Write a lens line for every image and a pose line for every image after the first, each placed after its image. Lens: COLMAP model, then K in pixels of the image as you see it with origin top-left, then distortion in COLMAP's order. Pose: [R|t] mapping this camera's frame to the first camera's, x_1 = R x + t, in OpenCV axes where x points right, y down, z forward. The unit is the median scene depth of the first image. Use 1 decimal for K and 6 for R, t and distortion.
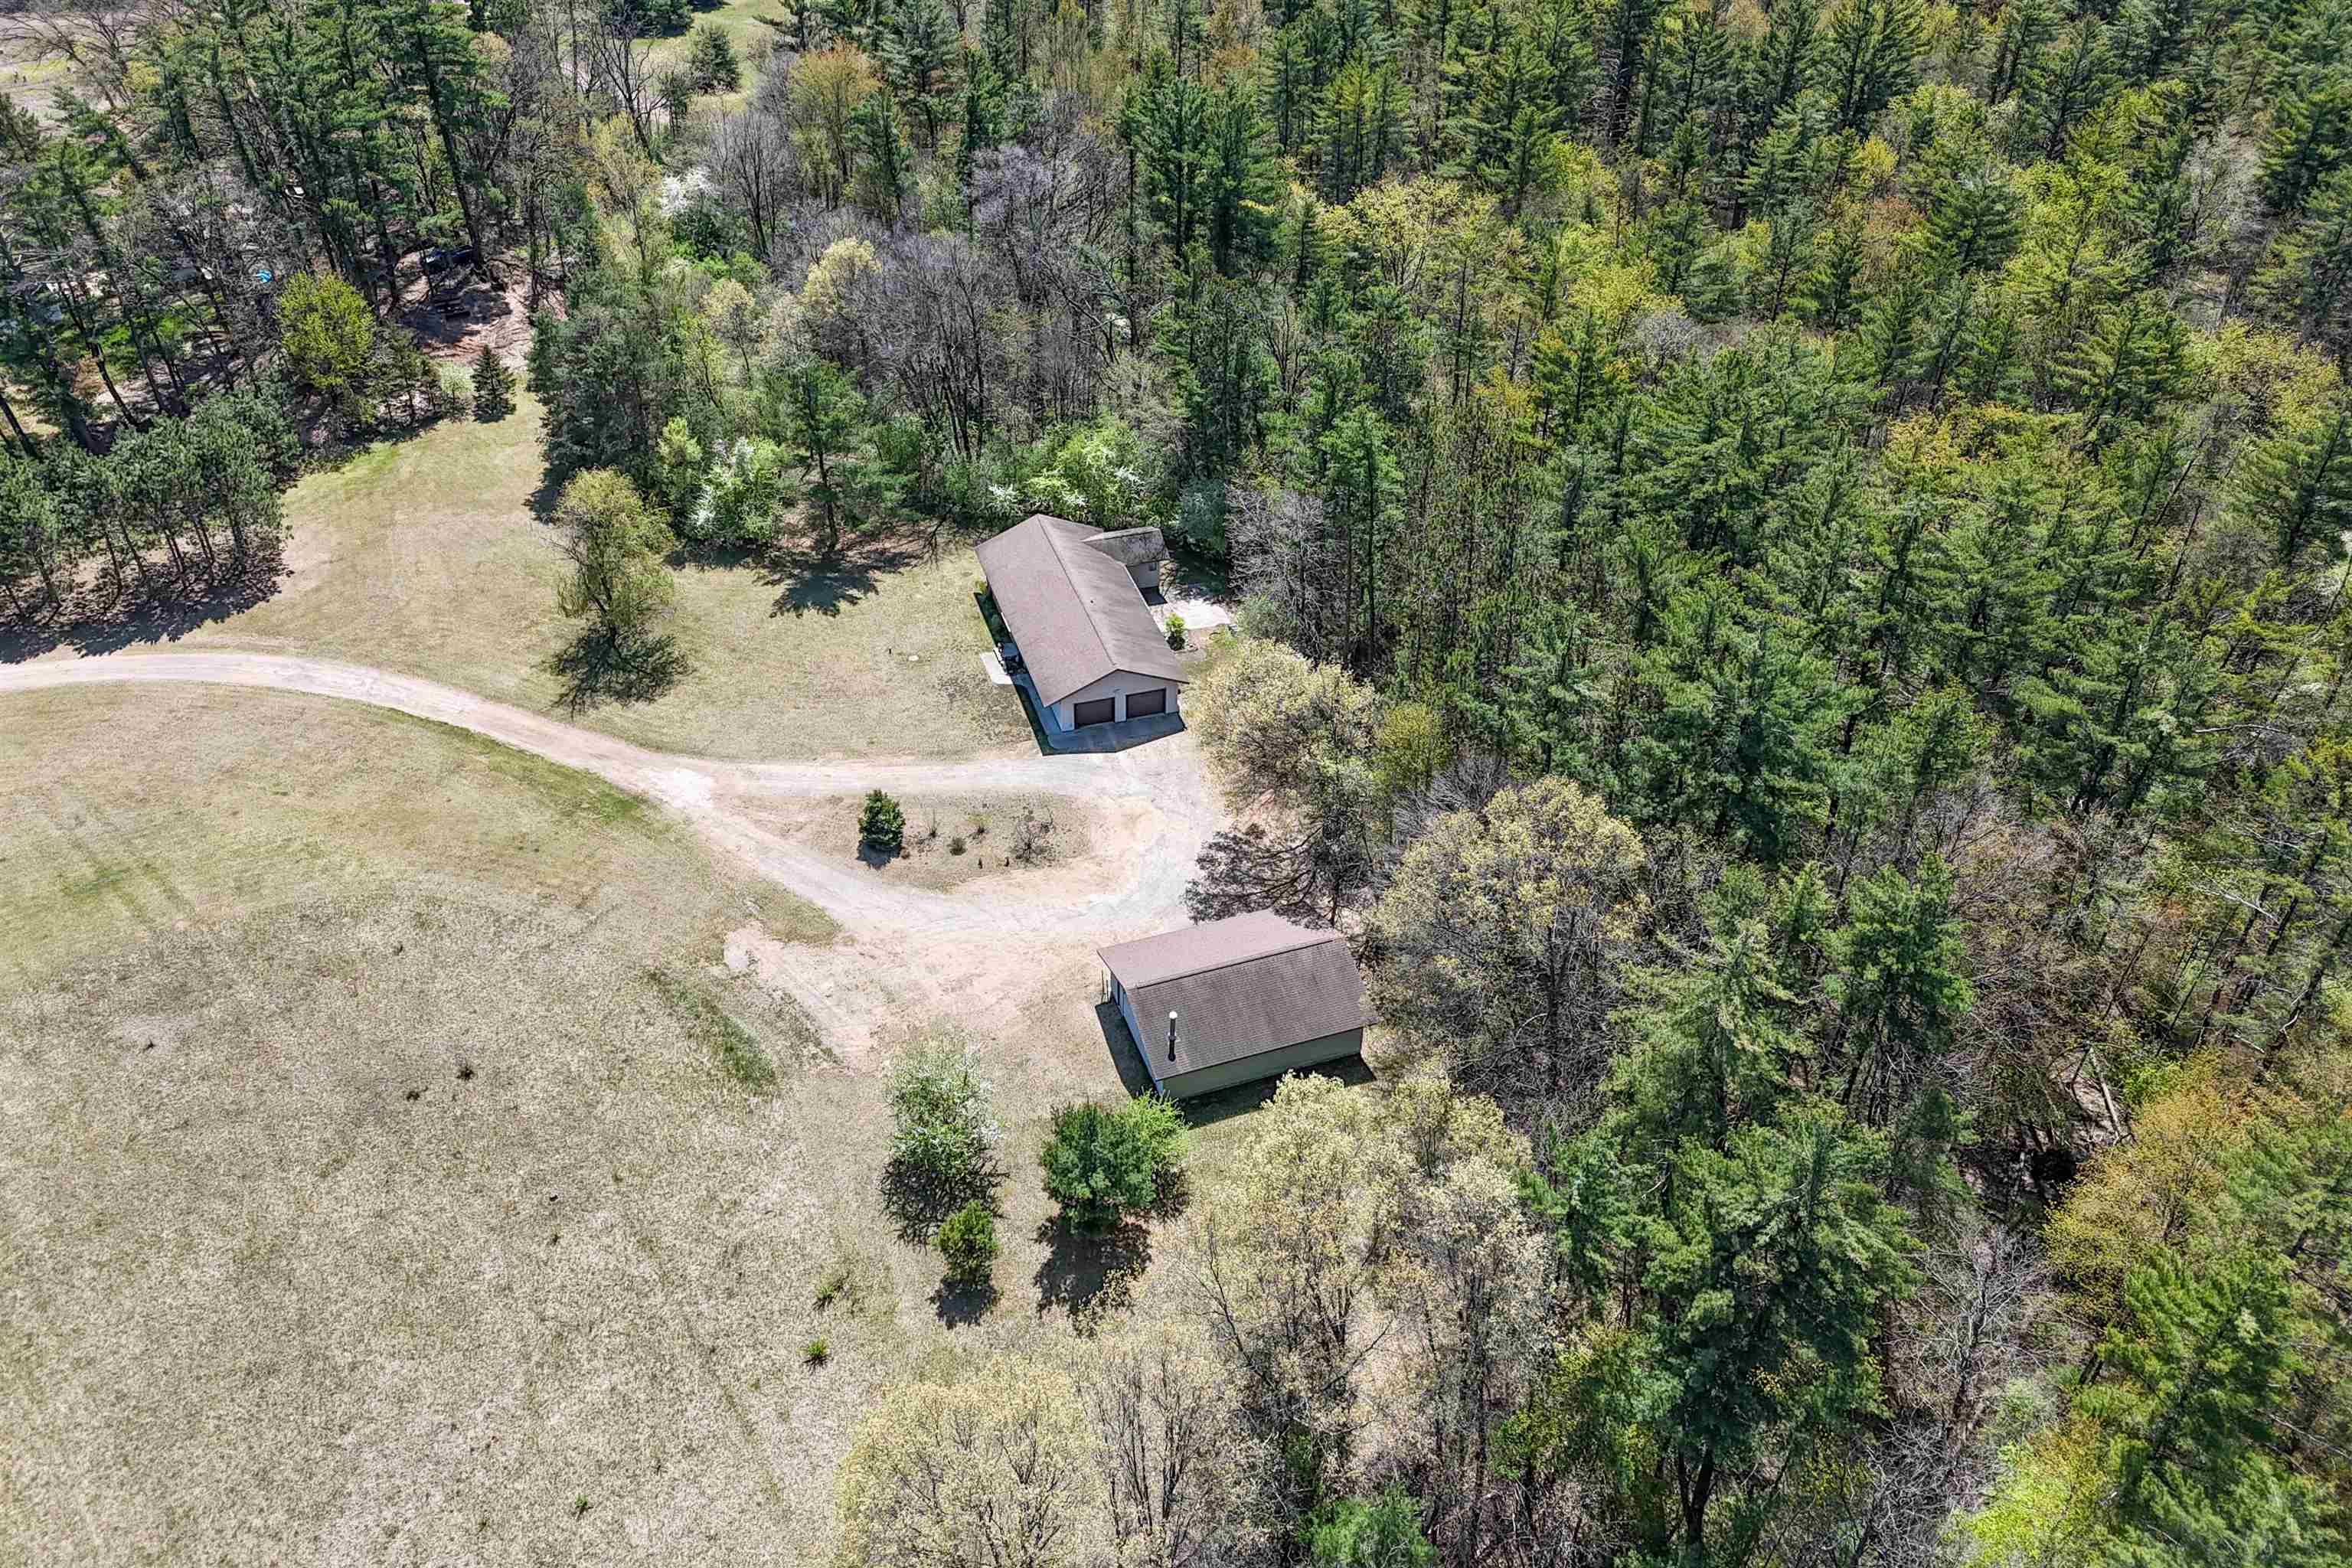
lens RADIAL K [[1708.0, 0, 1158.5], [0, 1708.0, 782.4], [0, 0, 1]] dist [0.032762, -0.032215]
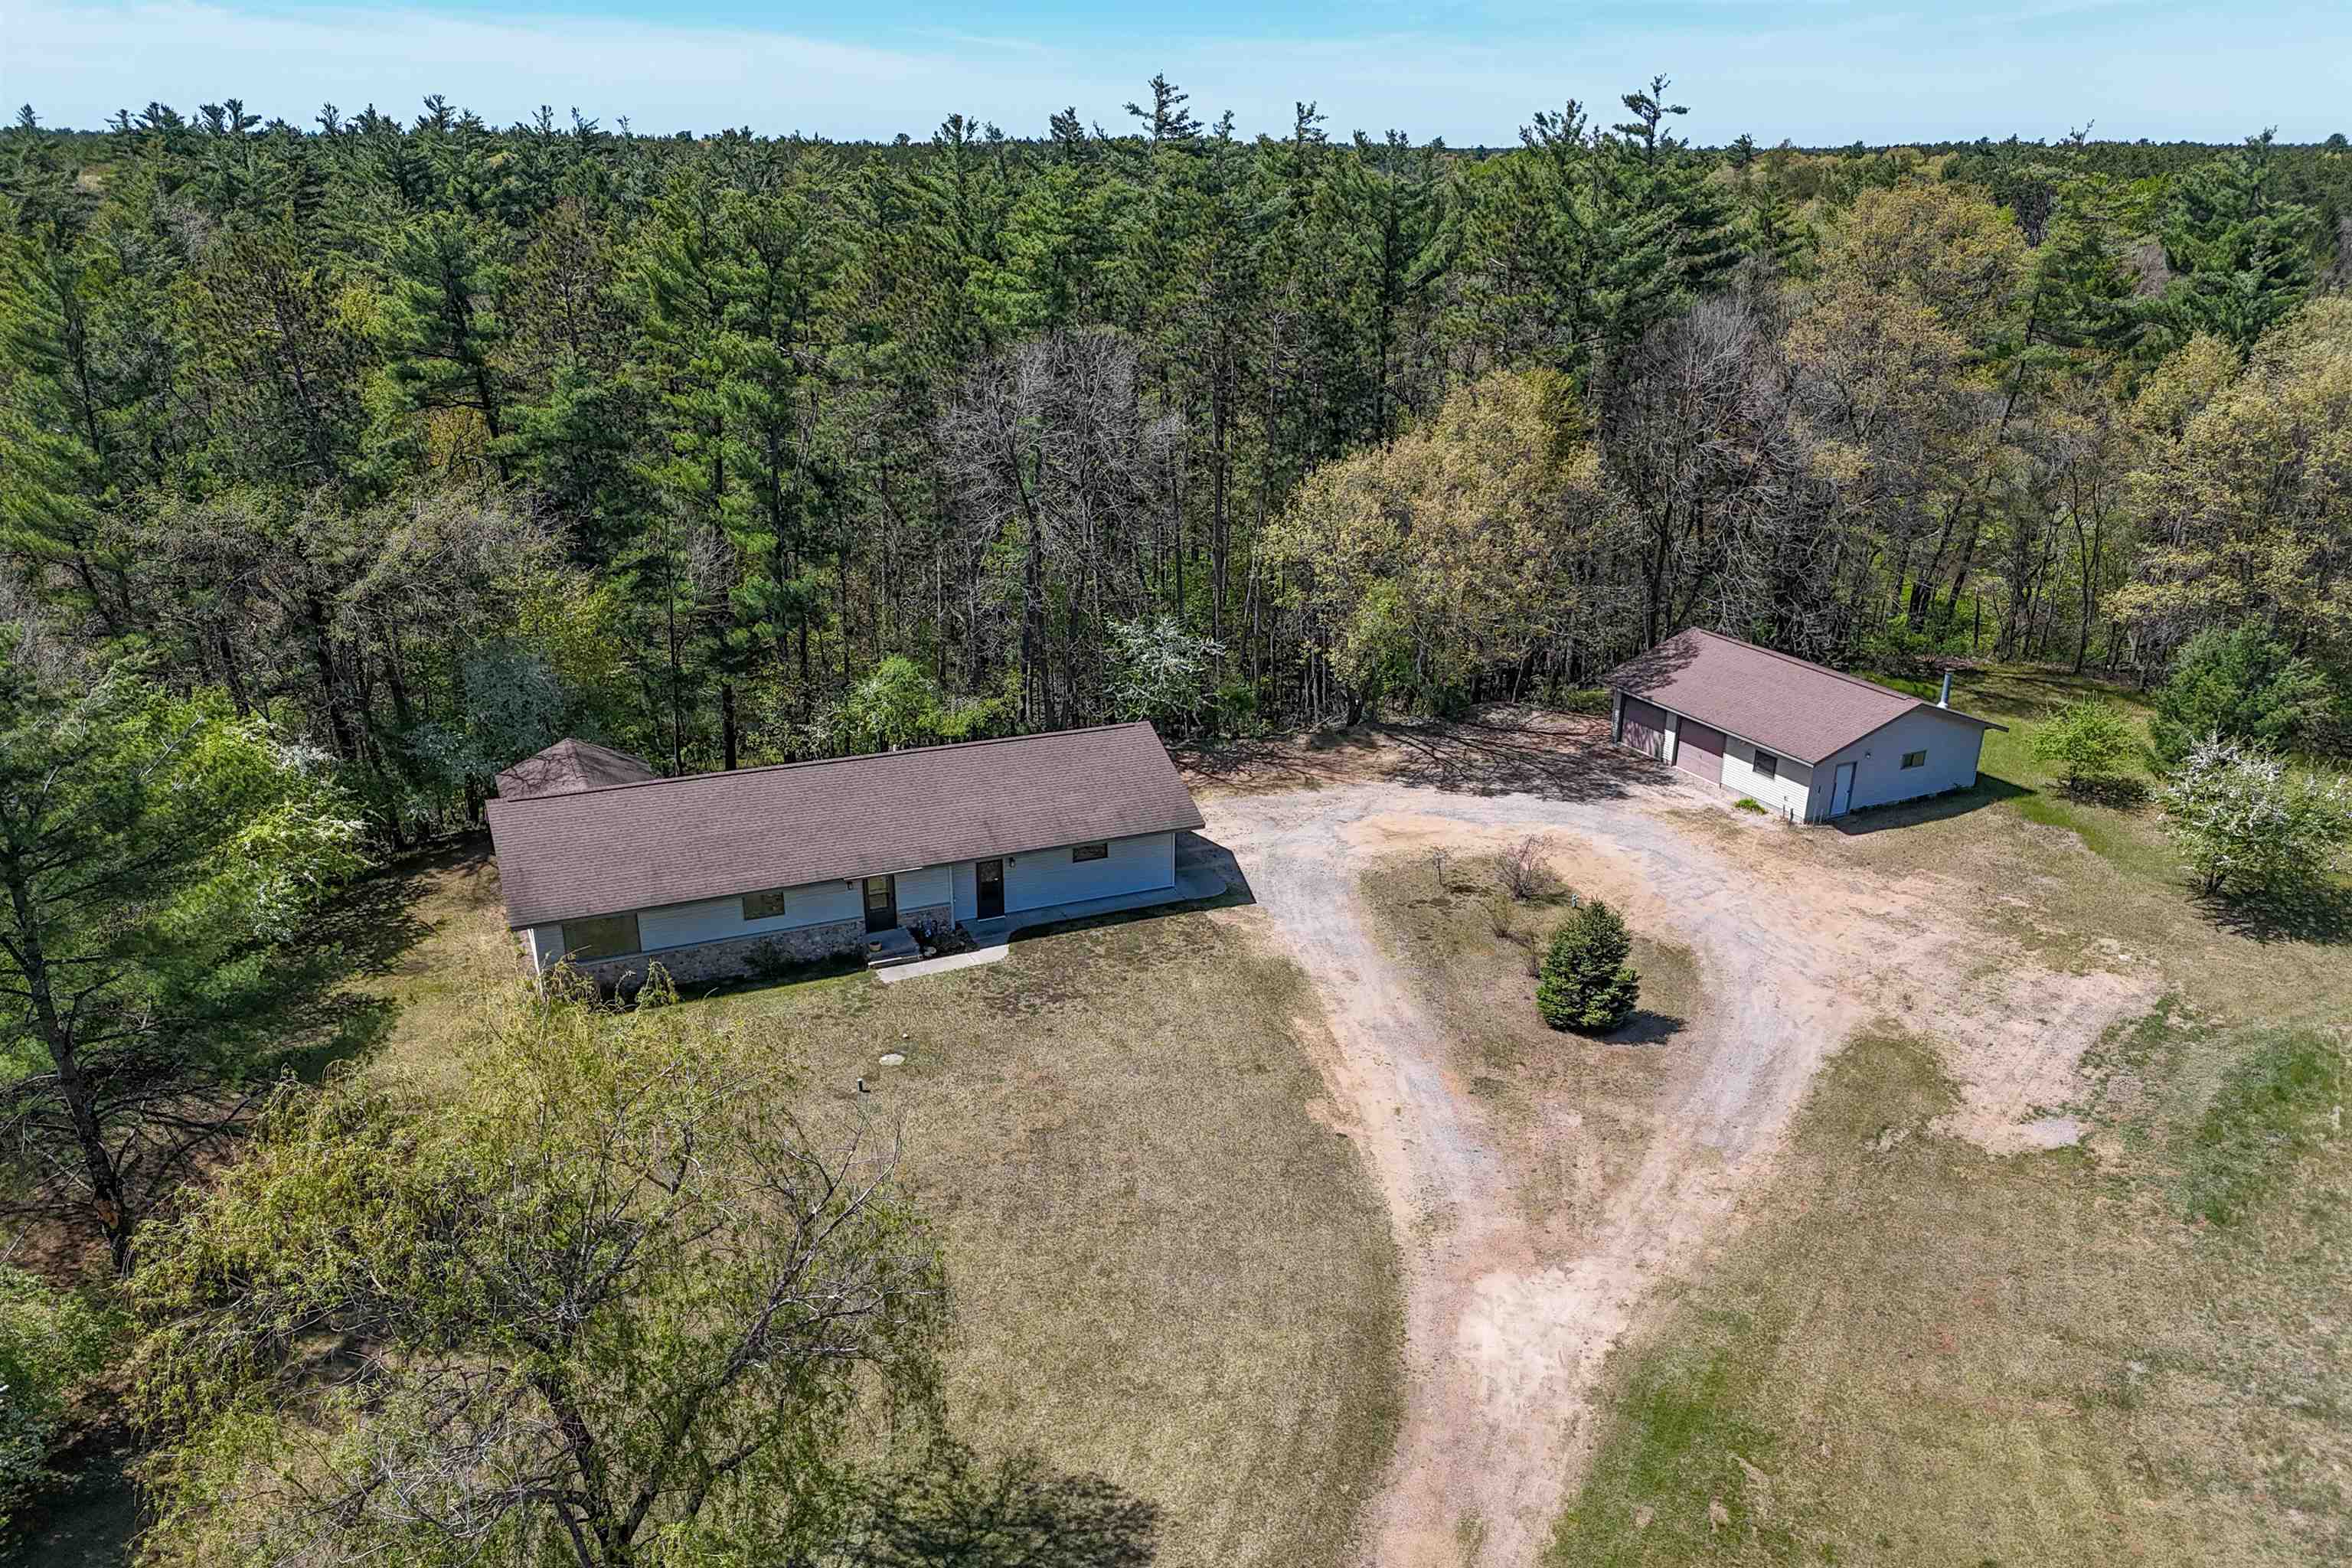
lens RADIAL K [[1749.7, 0, 1168.9], [0, 1749.7, 887.9], [0, 0, 1]] dist [0.056656, -0.036368]
pose [[-0.115576, -0.388975, 0.913970, -0.550003], [0.601169, 0.705087, 0.376097, -0.234441], [-0.790720, 0.592918, 0.152349, 0.934874]]
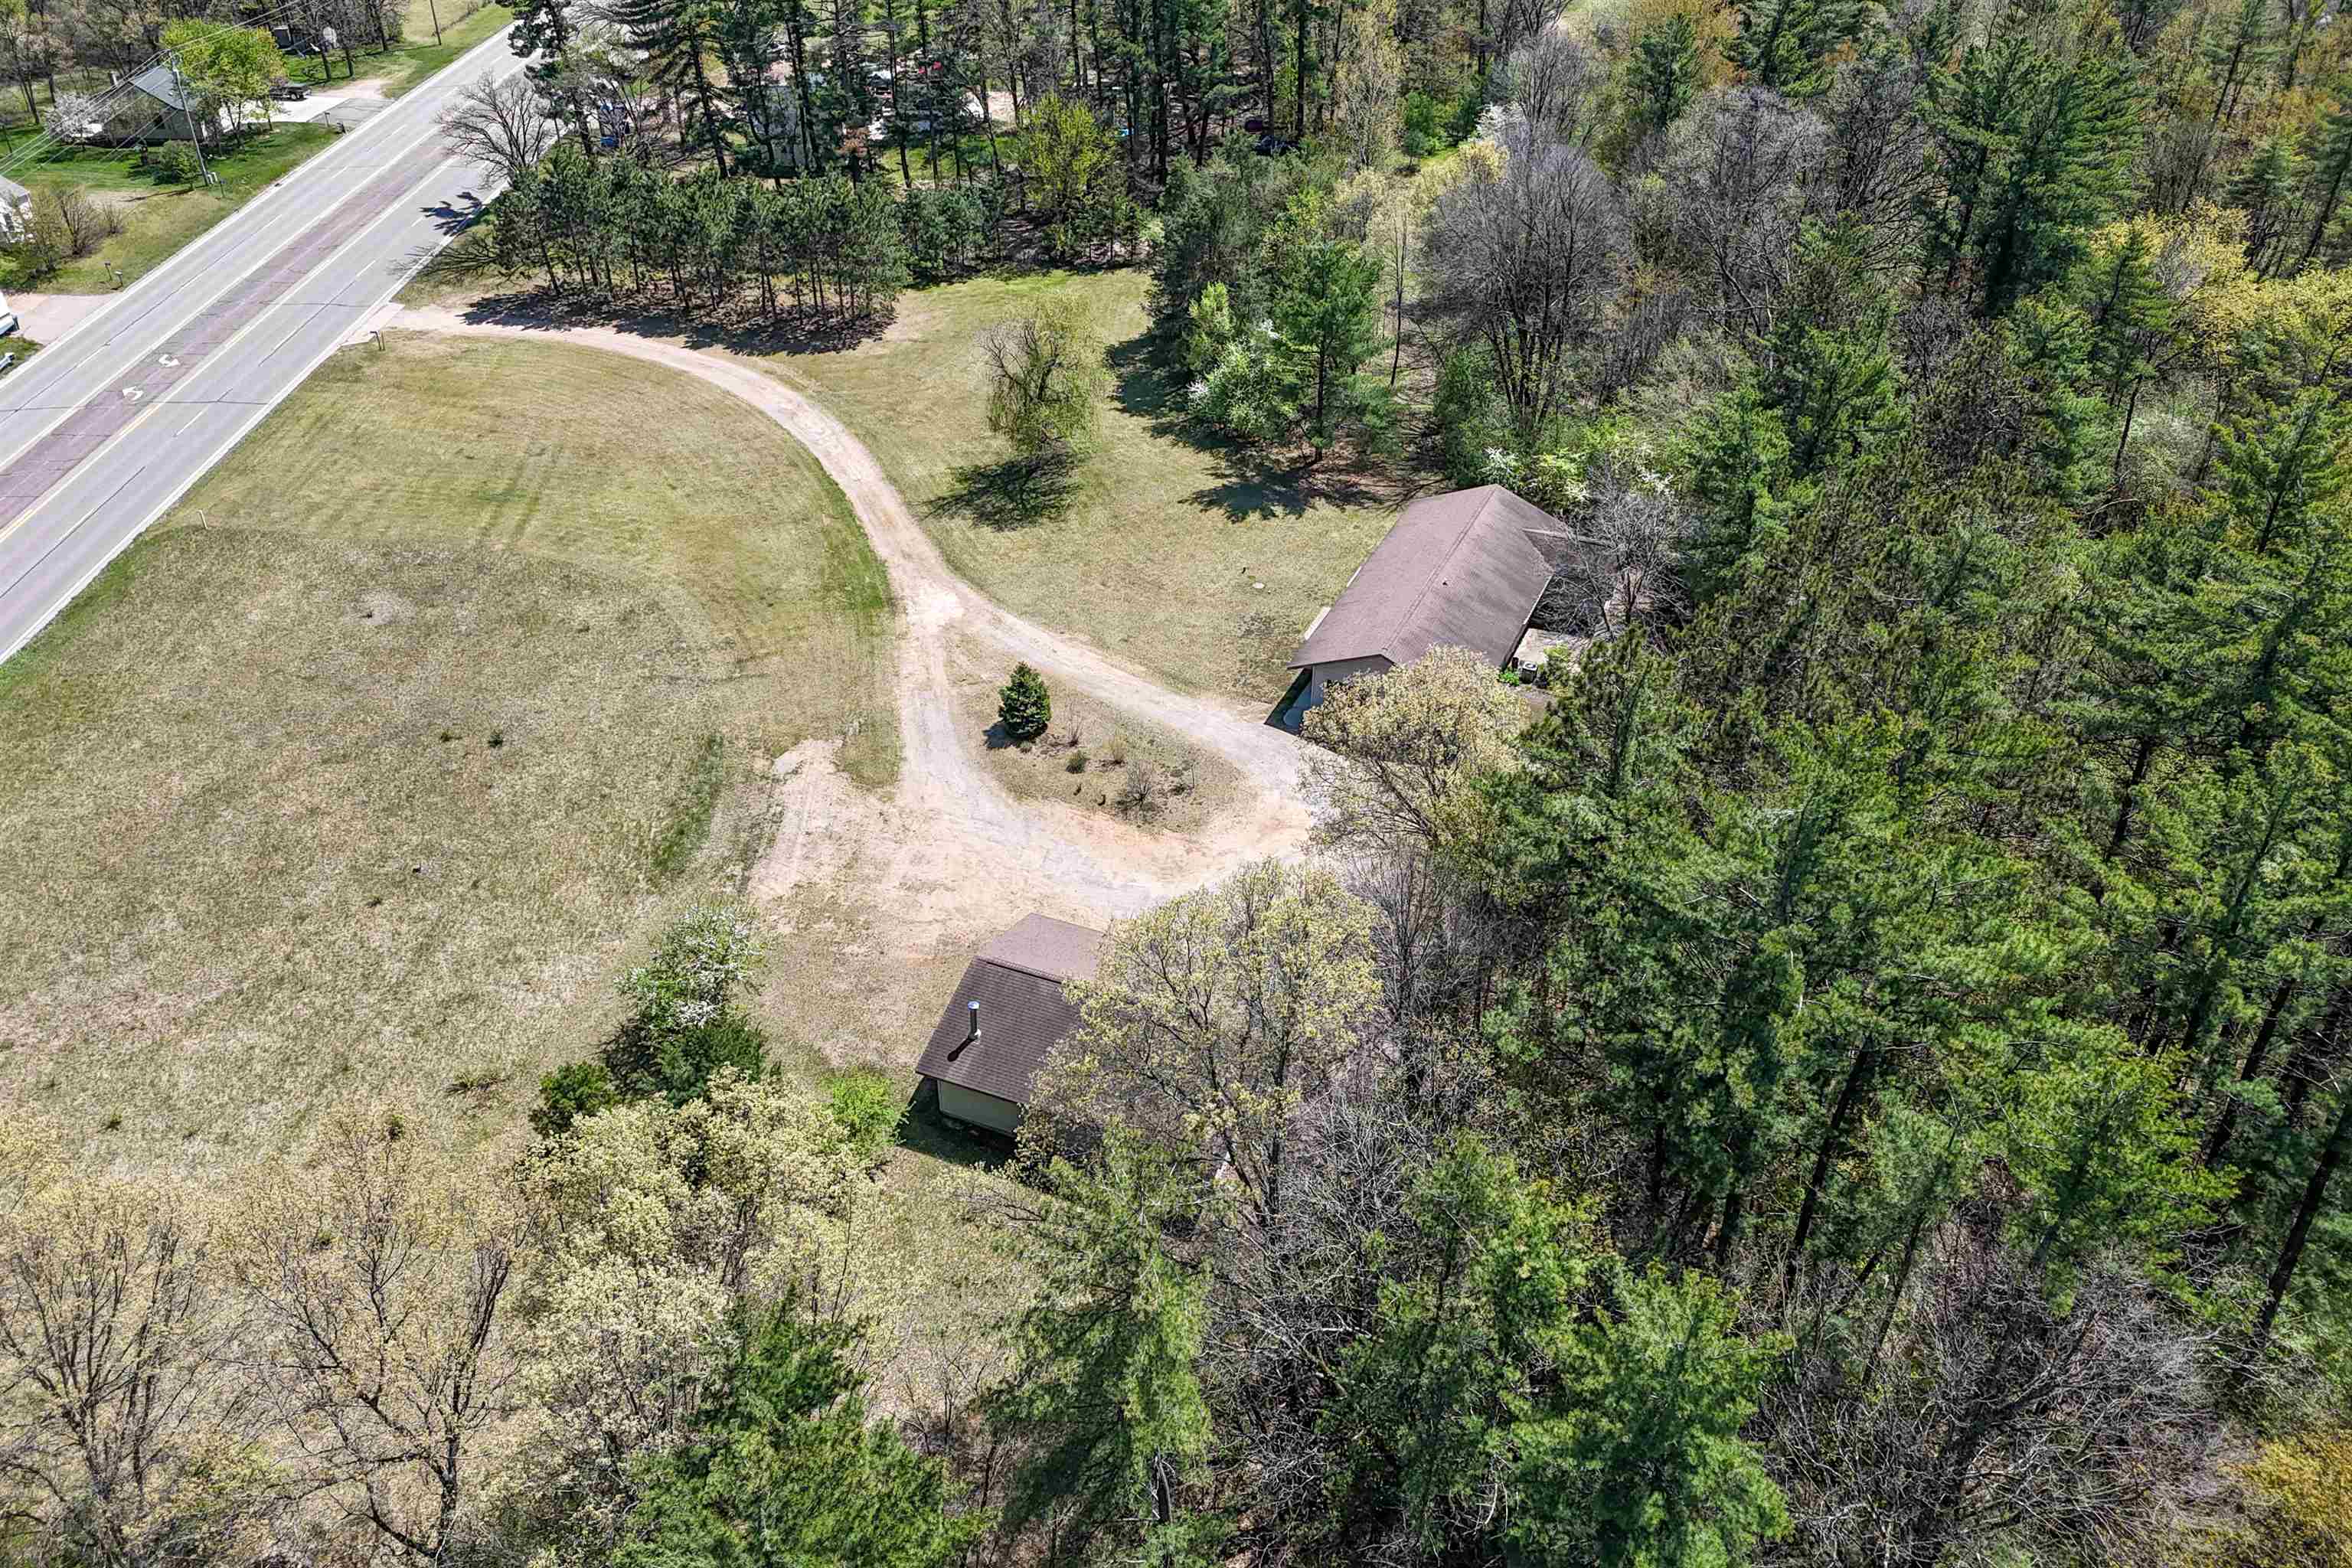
lens RADIAL K [[1643.1, 0, 1131.3], [0, 1643.1, 773.6], [0, 0, 1]] dist [0.082991, -0.080212]
pose [[0.740717, 0.384372, -0.550996, 0.322805], [-0.405344, 0.909750, 0.089724, -0.038319], [0.535756, 0.156883, 0.829670, 0.324436]]
